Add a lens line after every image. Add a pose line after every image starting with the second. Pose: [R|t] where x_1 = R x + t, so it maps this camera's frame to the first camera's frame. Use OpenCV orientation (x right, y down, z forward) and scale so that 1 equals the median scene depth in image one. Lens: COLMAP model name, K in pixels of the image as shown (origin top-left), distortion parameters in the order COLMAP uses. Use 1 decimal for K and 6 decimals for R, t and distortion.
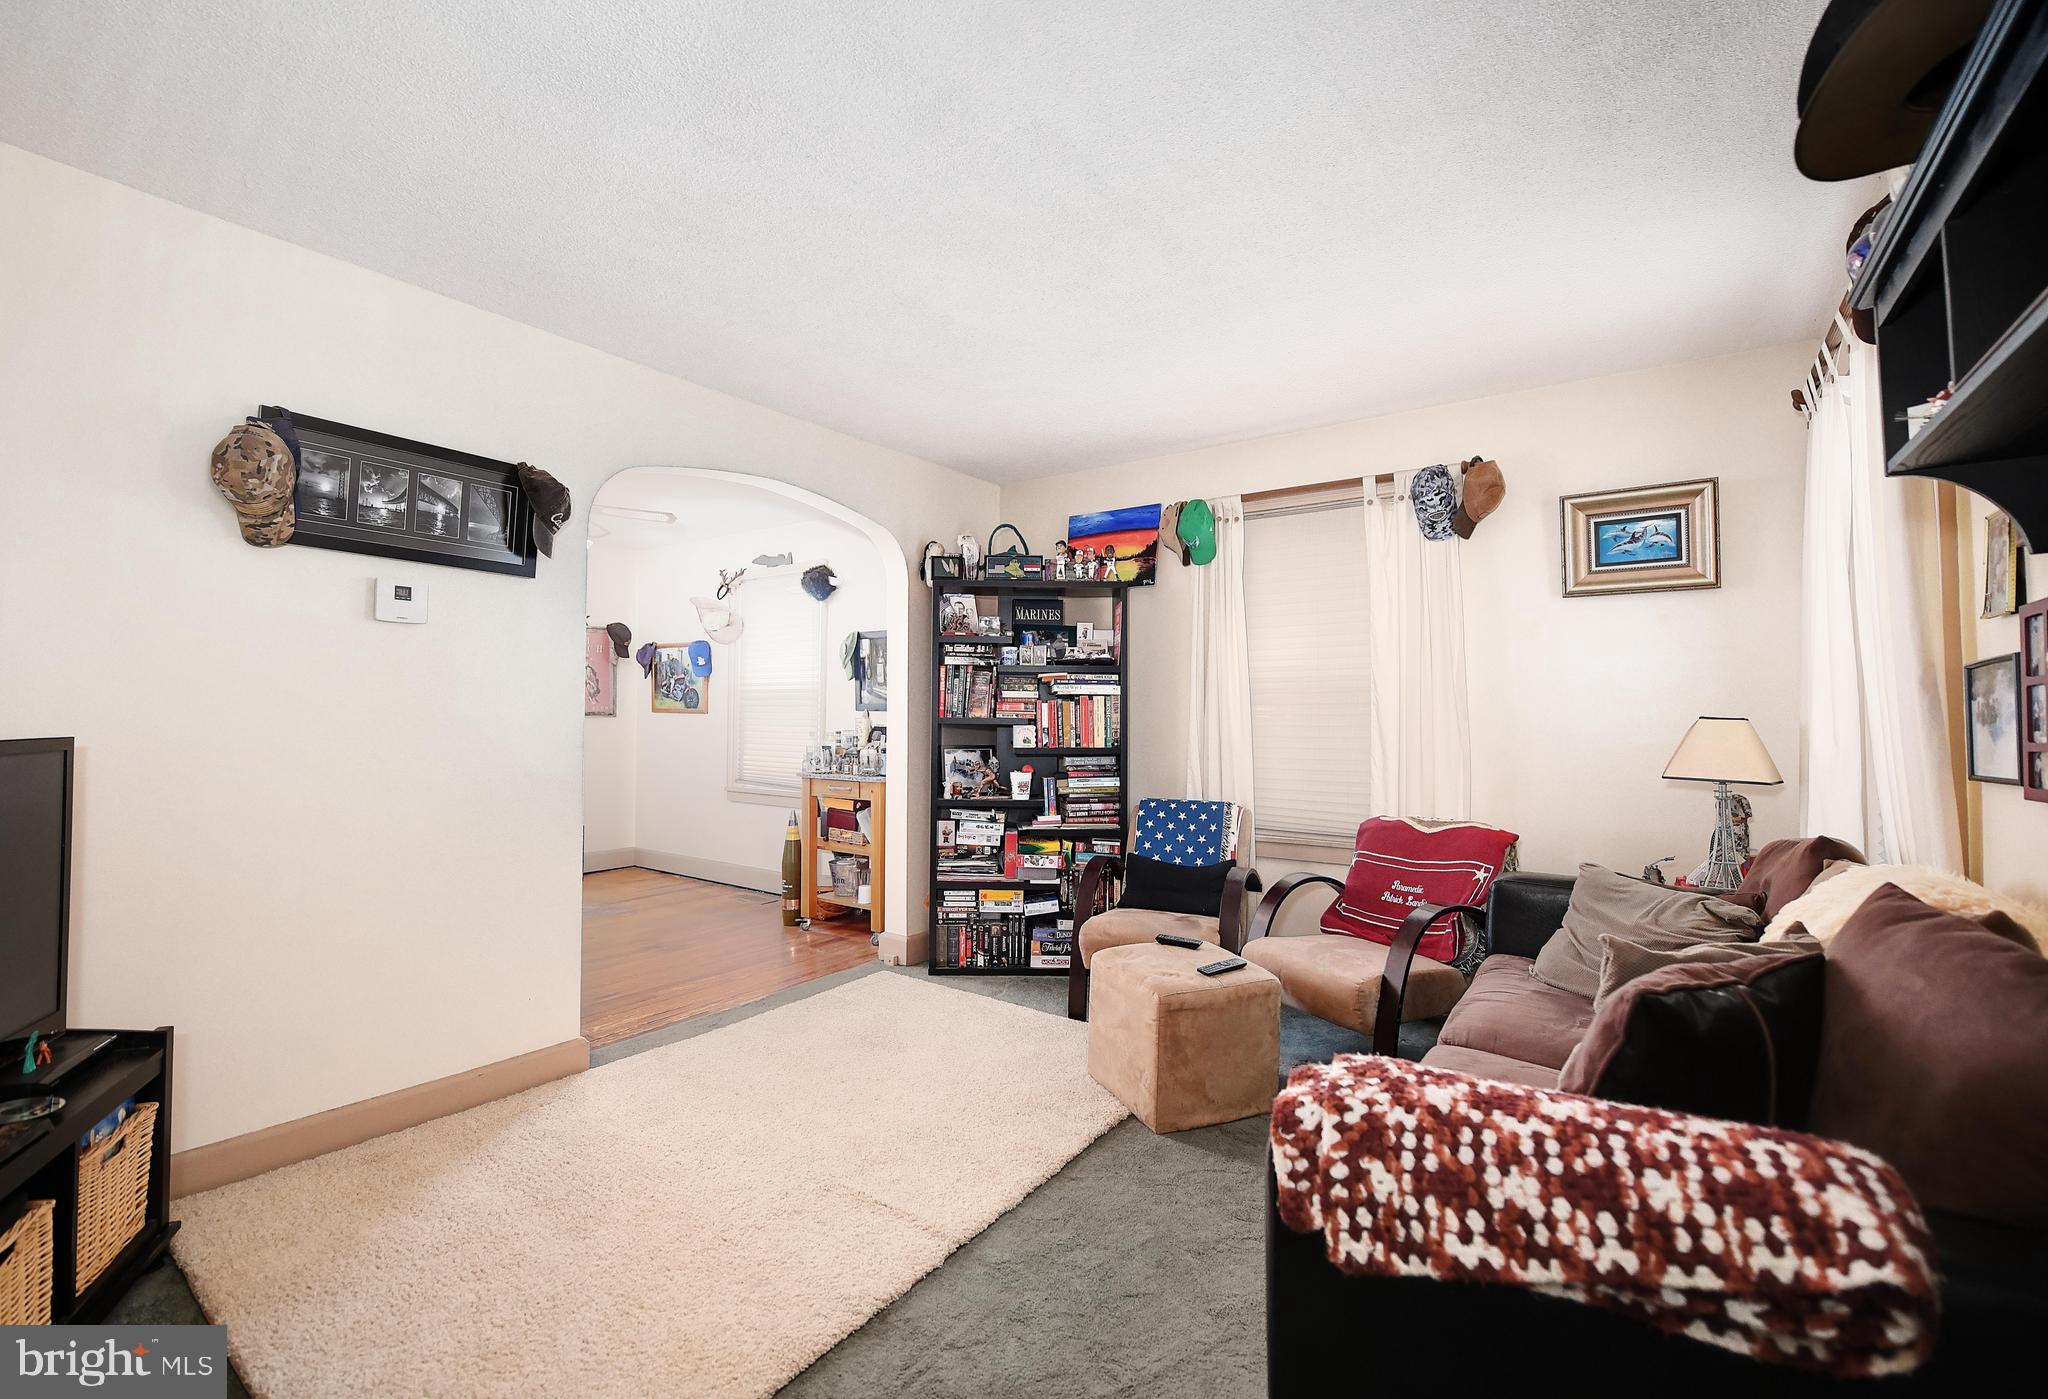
lens RADIAL K [[862.6, 0, 1007.1], [0, 862.6, 685.3], [0, 0, 1]] dist [-0.001897, -0.000026]
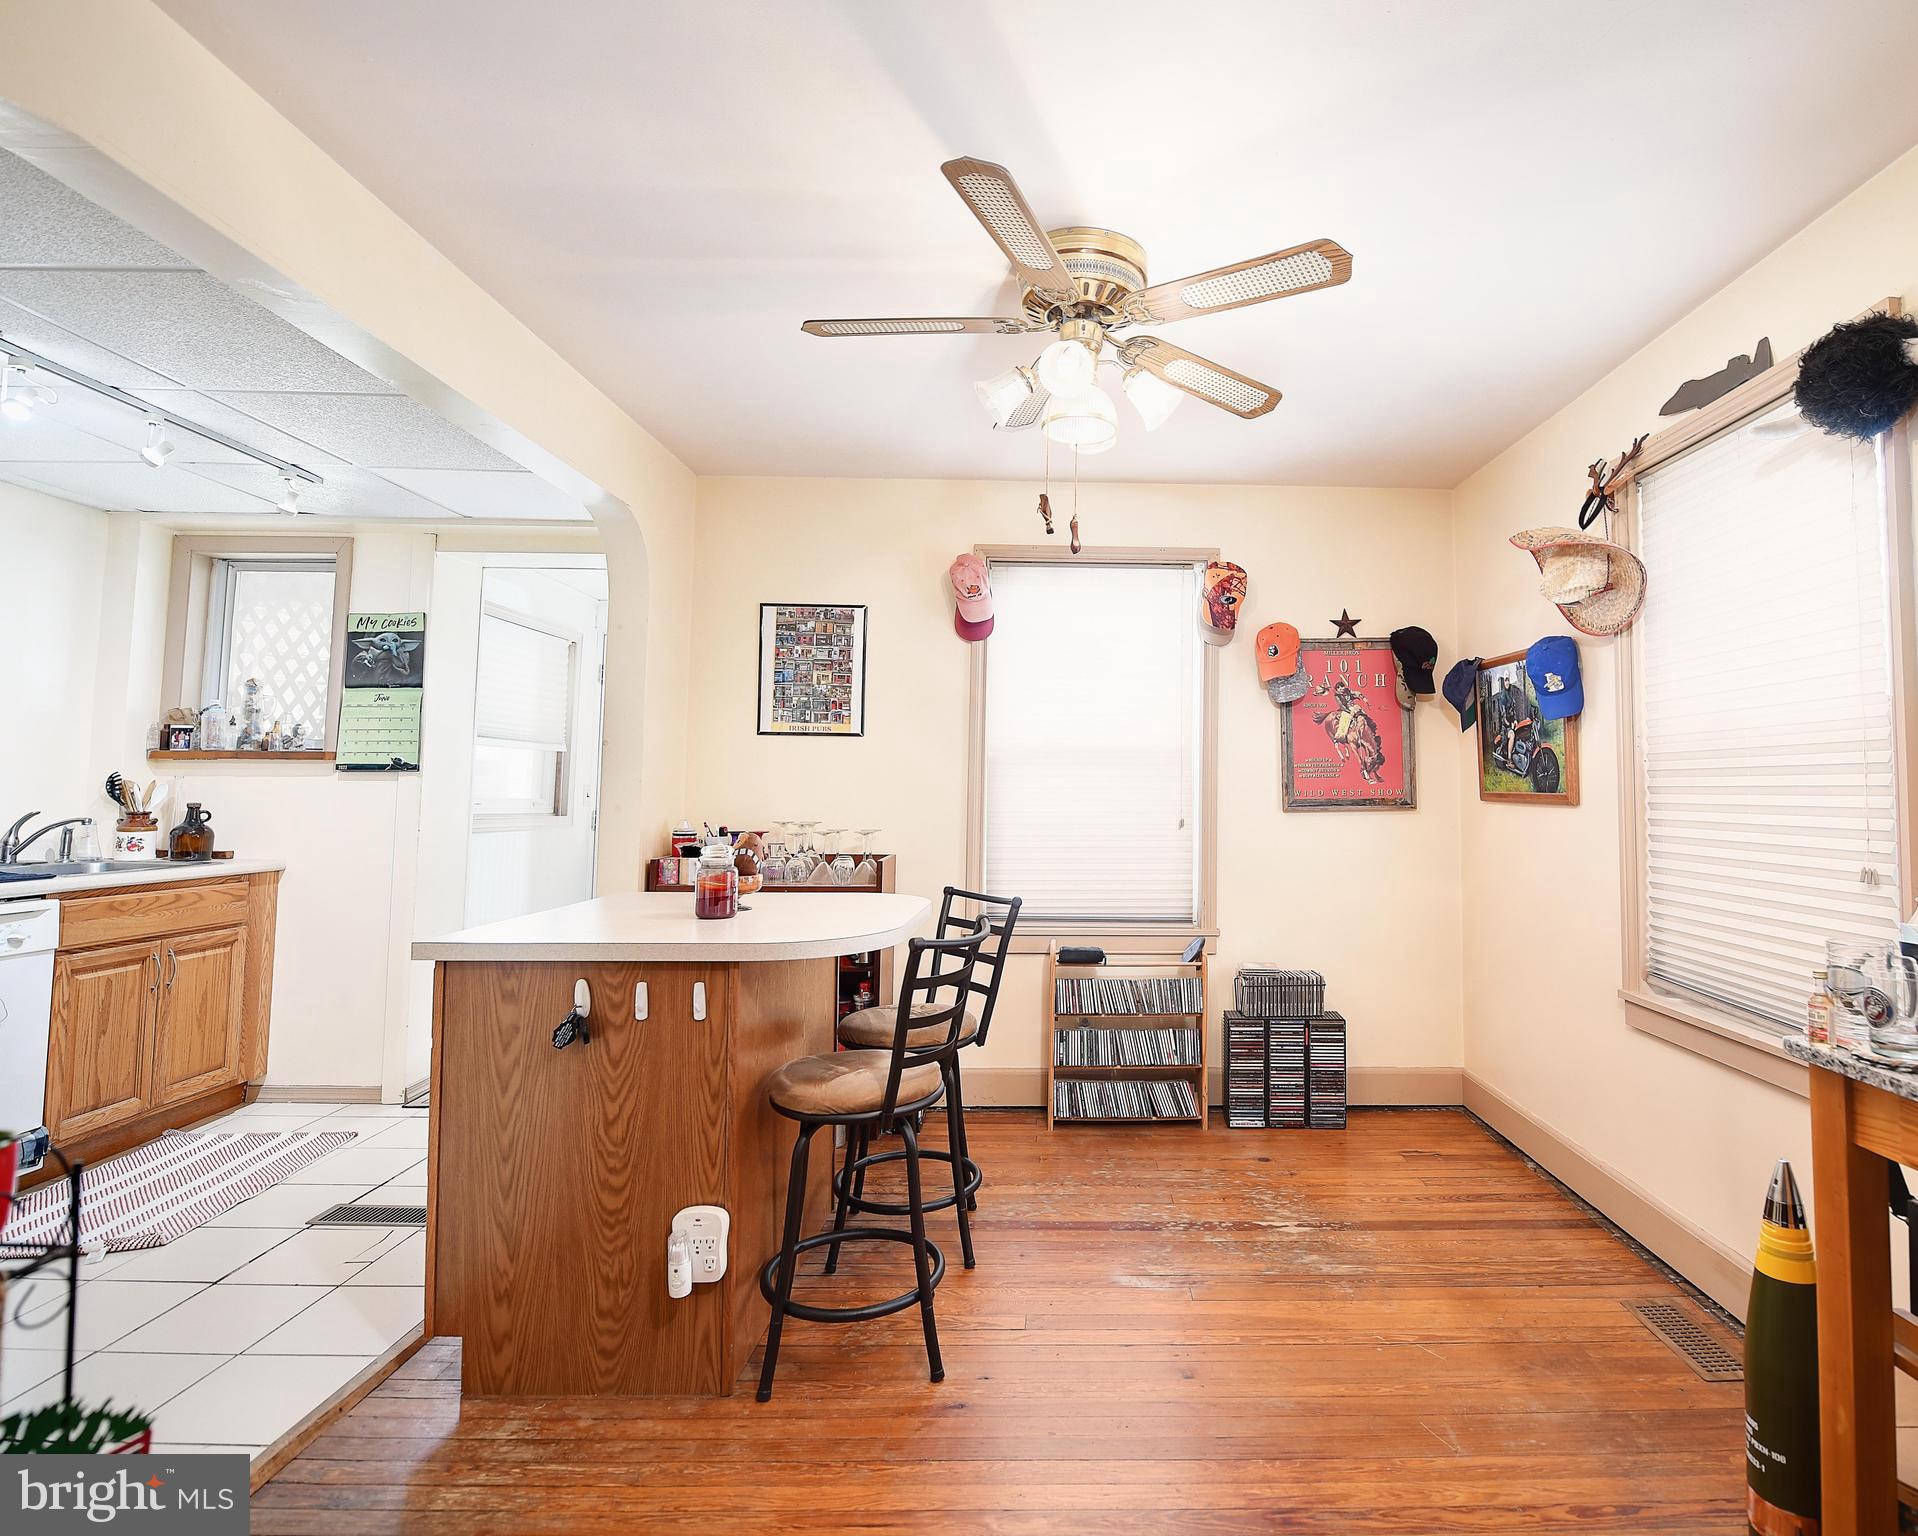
lens RADIAL K [[1003.5, 0, 1097.2], [0, 1003.5, 727.6], [0, 0, 1]] dist [-0.011654, -0.002404]
pose [[0.616110, -0.048641, -0.786157, -0.102009], [0.015351, 0.998643, -0.049758, 0.015688], [0.787511, 0.018588, 0.616020, 0.506270]]
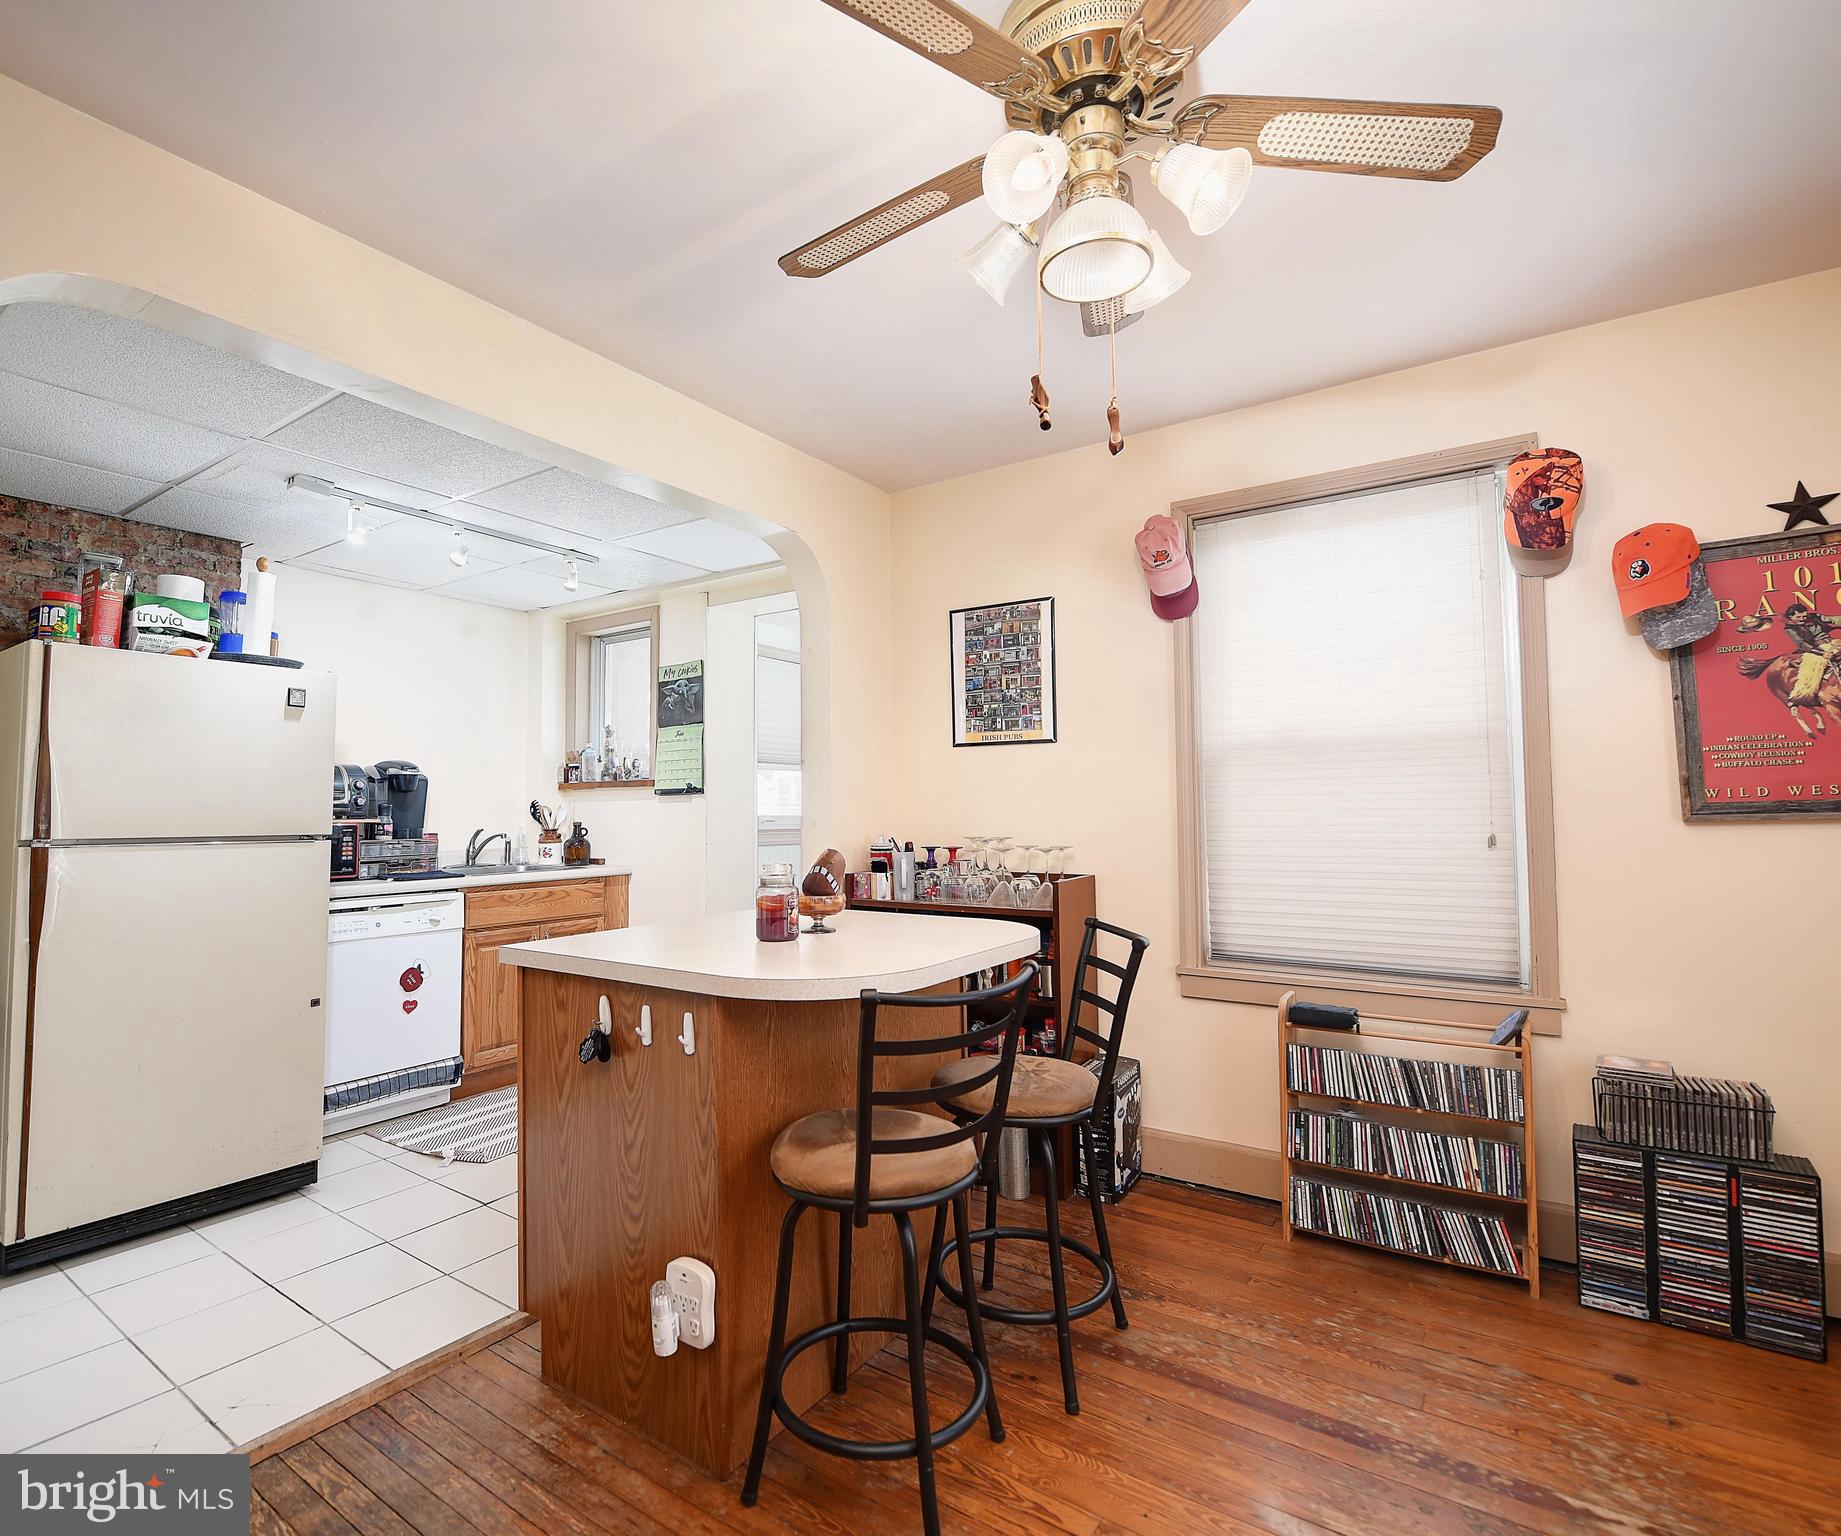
lens RADIAL K [[936.1, 0, 842.5], [0, 936.1, 759.4], [0, 0, 1]] dist [-0.013360, -0.003626]
pose [[-0.004846, -0.056049, -0.998416, -0.161734], [0.036092, 0.997768, -0.056187, 0.022567], [0.999337, -0.036307, -0.002812, 0.659815]]
